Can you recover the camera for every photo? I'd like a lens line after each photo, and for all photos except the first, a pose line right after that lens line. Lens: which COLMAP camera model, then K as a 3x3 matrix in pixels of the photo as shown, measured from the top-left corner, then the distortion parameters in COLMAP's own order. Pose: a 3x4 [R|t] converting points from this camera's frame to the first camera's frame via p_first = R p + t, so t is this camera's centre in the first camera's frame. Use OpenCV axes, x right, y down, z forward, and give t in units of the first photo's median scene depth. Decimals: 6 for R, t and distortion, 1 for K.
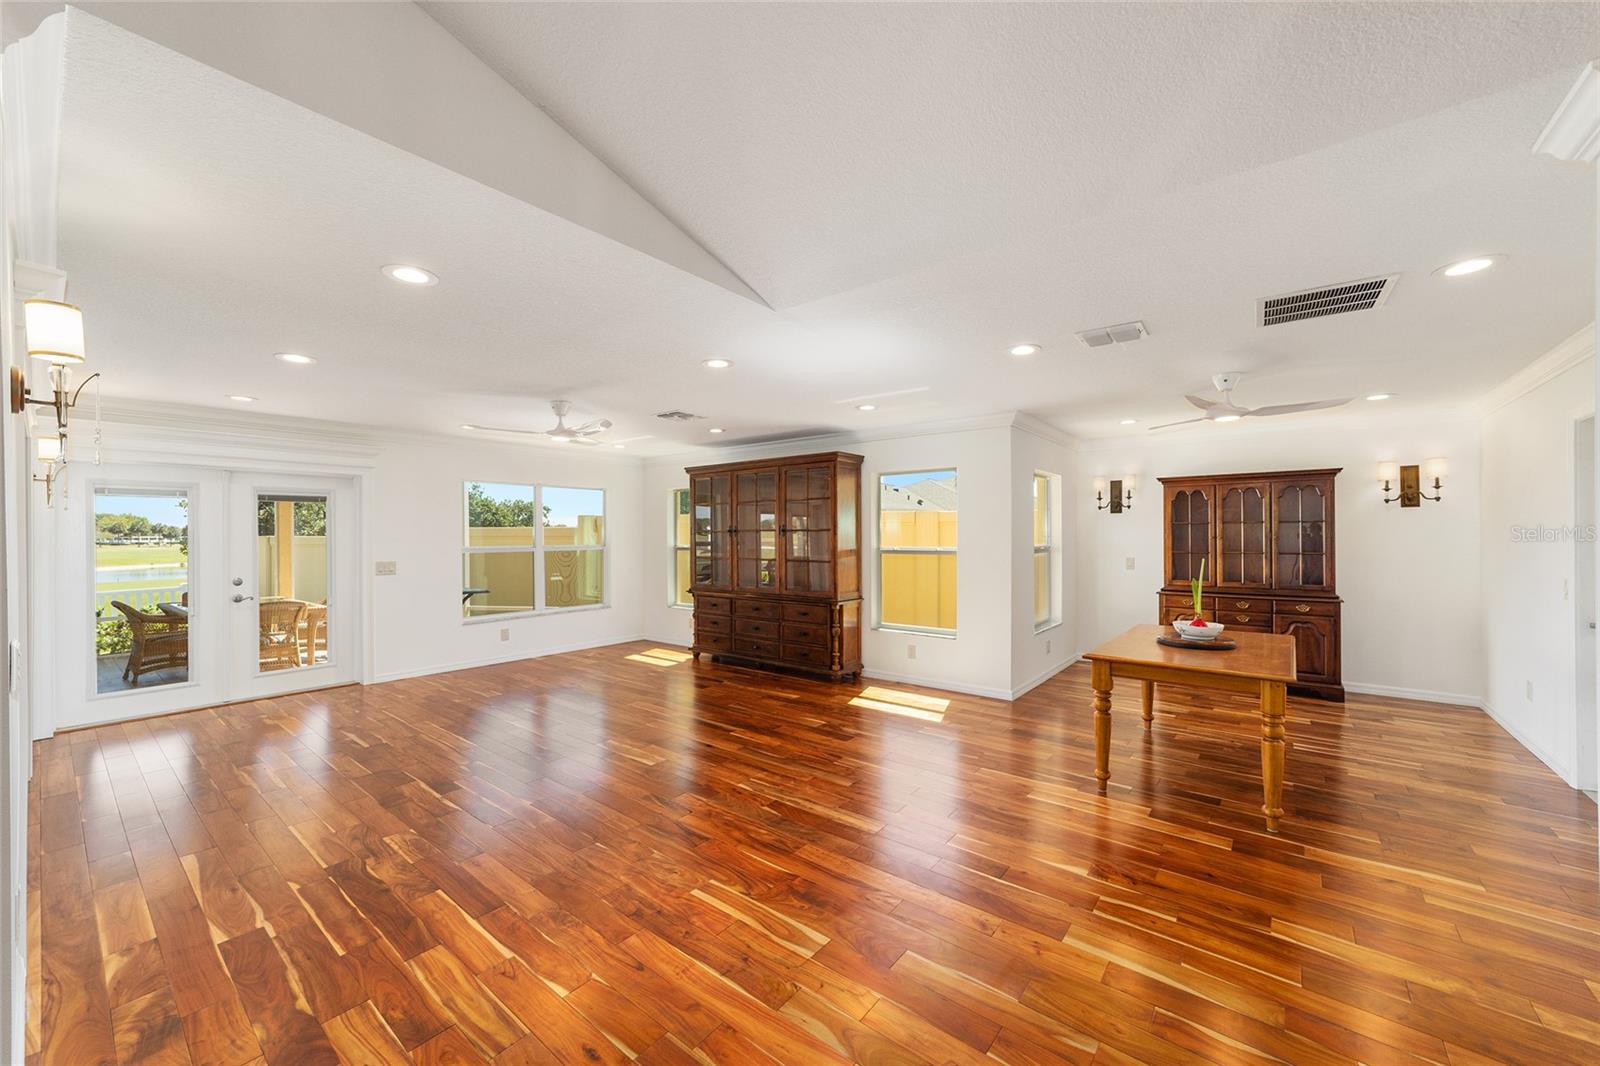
lens RADIAL K [[608.2, 0, 798.2], [0, 608.2, 528.4], [0, 0, 1]] dist [-0.004022, 0.002980]
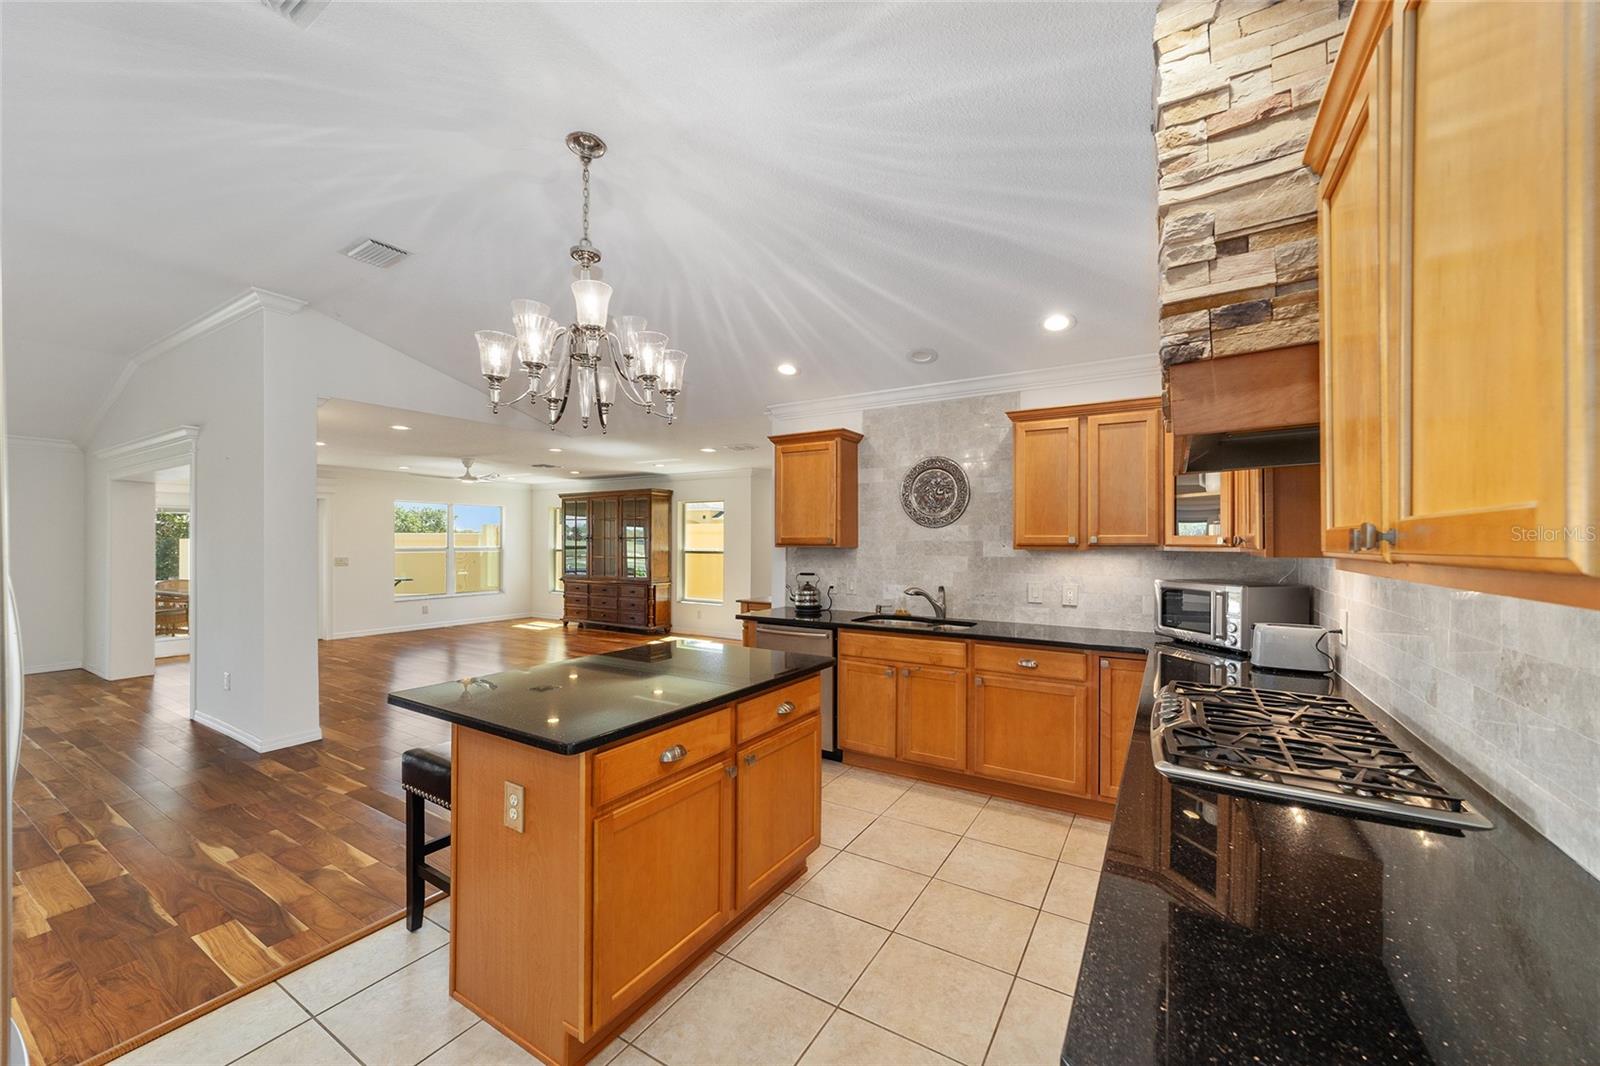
lens RADIAL K [[608.2, 0, 792.5], [0, 608.2, 541.8], [0, 0, 1]] dist [-0.004022, 0.002980]
pose [[0.992714, 0.007692, 0.120250, 0.220793], [-0.007915, 0.999968, 0.001378, 0.007776], [-0.120235, -0.002320, 0.992743, -0.571506]]
